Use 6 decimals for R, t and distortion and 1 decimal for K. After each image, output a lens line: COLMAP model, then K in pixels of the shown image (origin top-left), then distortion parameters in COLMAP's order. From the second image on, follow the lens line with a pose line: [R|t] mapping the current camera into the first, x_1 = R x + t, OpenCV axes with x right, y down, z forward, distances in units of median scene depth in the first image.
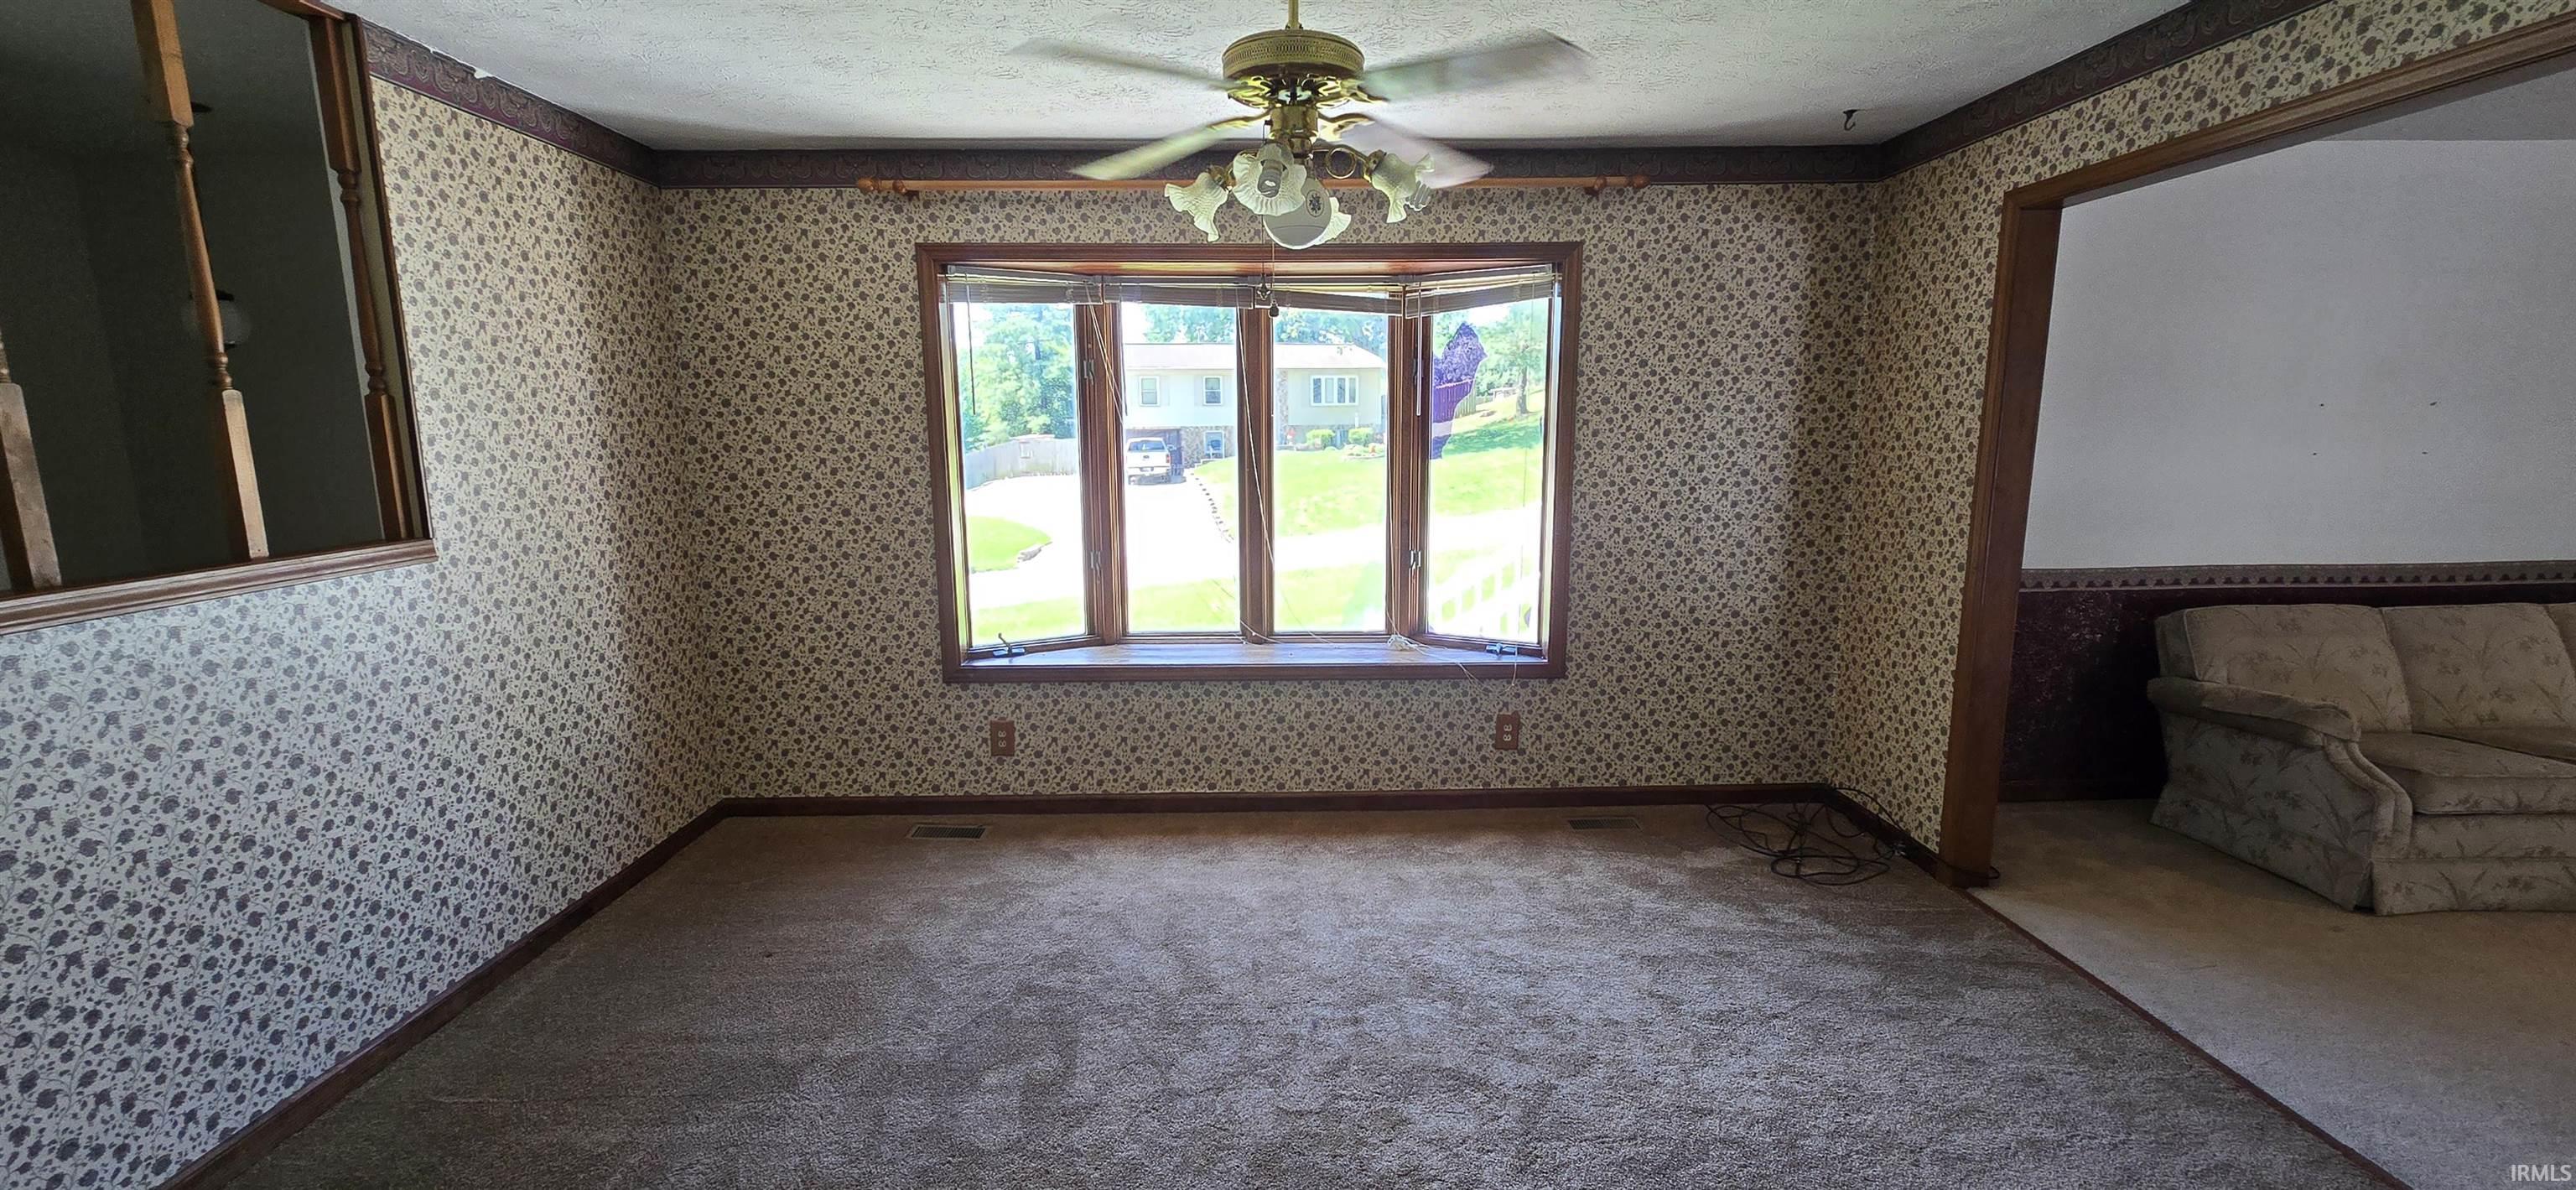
lens RADIAL K [[1101.2, 0, 1292.7], [0, 1101.2, 614.6], [0, 0, 1]] dist [0.016385, -0.000054]
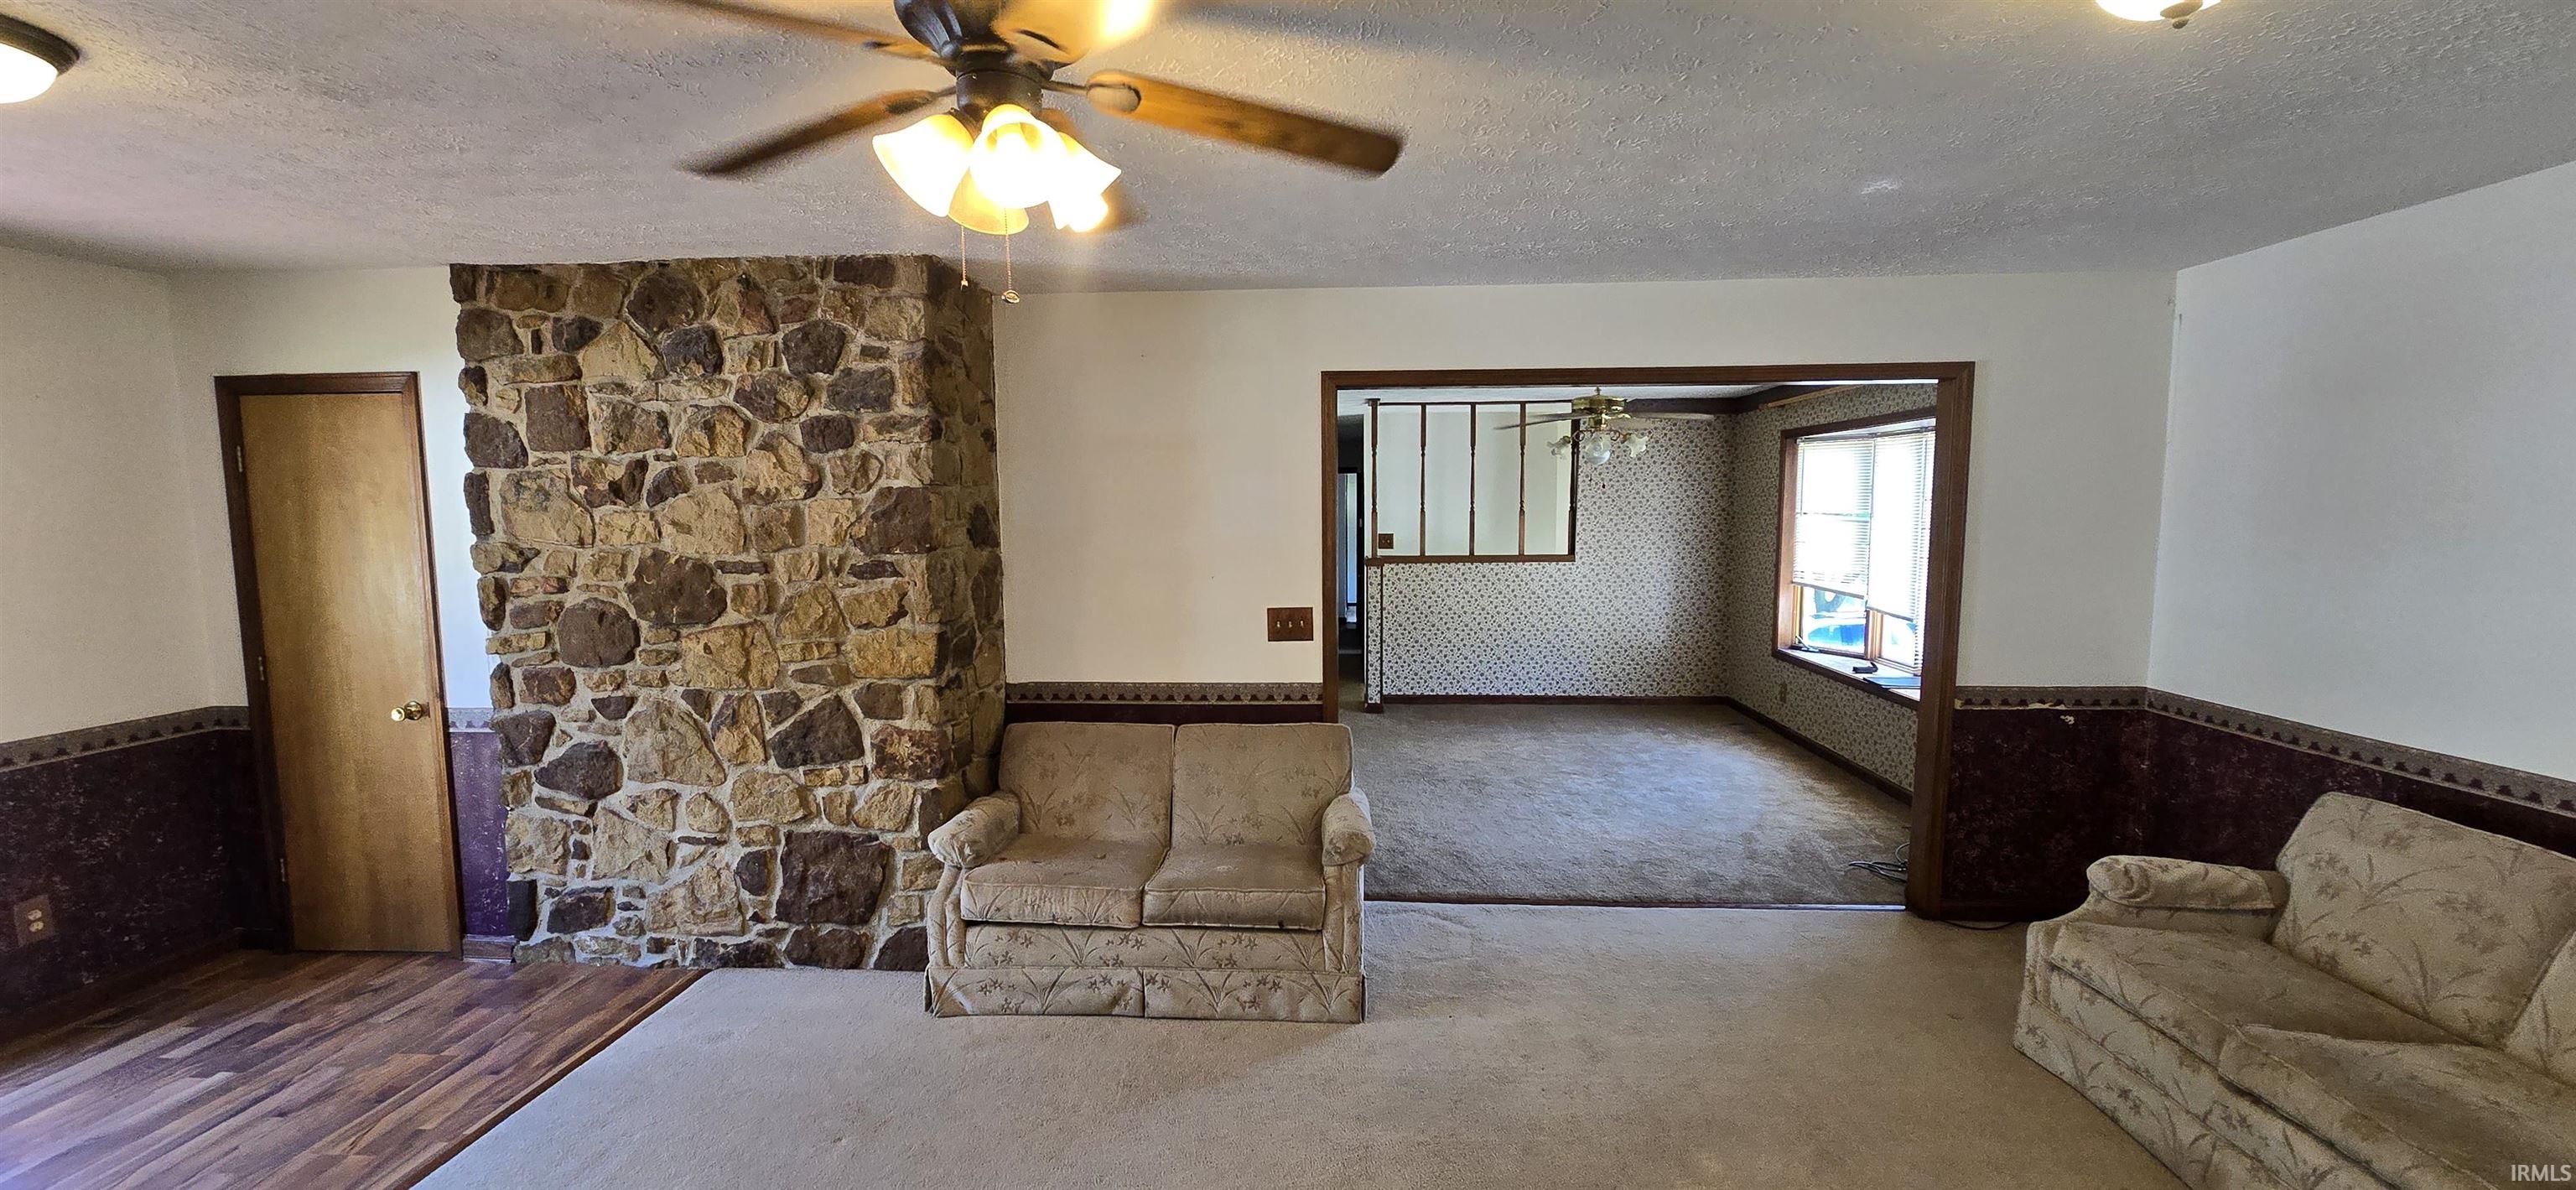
lens RADIAL K [[1056.1, 0, 1288.0], [0, 1056.1, 595.0], [0, 0, 1]] dist [0.001548, -0.000119]
pose [[-0.078343, 0.093529, -0.992529, 1.518569], [-0.164120, 0.980796, 0.105378, -0.094754], [0.983324, 0.171150, -0.061488, 0.278232]]
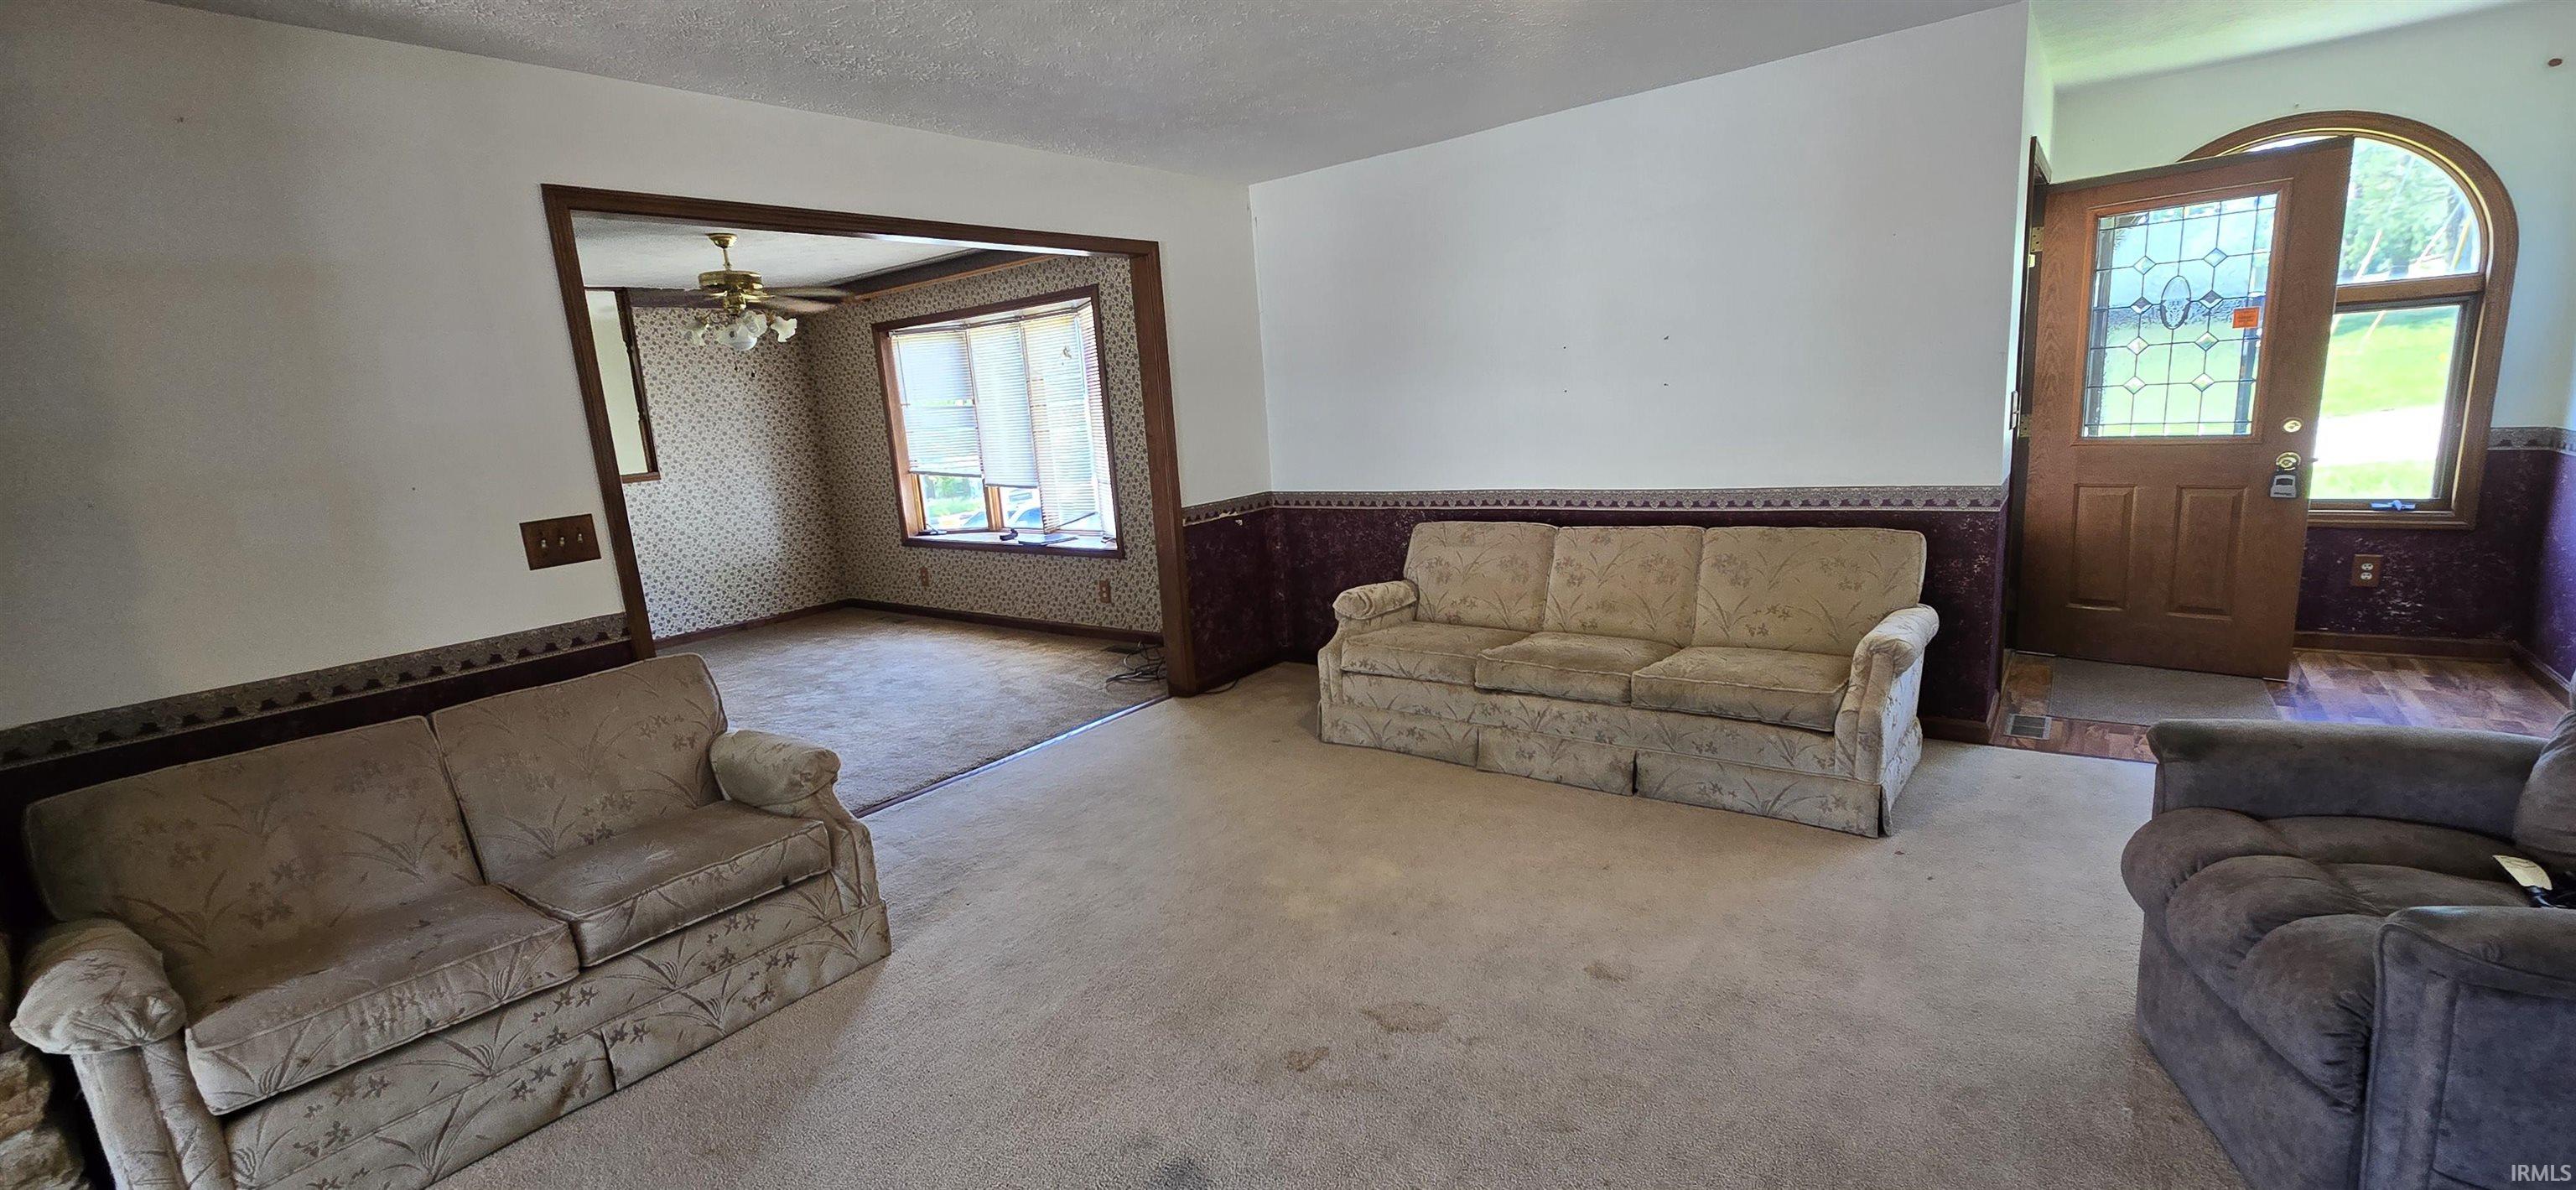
lens RADIAL K [[1056.1, 0, 1288.0], [0, 1056.1, 595.0], [0, 0, 1]] dist [0.001548, -0.000119]
pose [[0.779147, 0.067892, -0.623154, 1.371358], [-0.039957, 0.997475, 0.058715, 0.011271], [0.625567, -0.020848, 0.779892, -0.029482]]
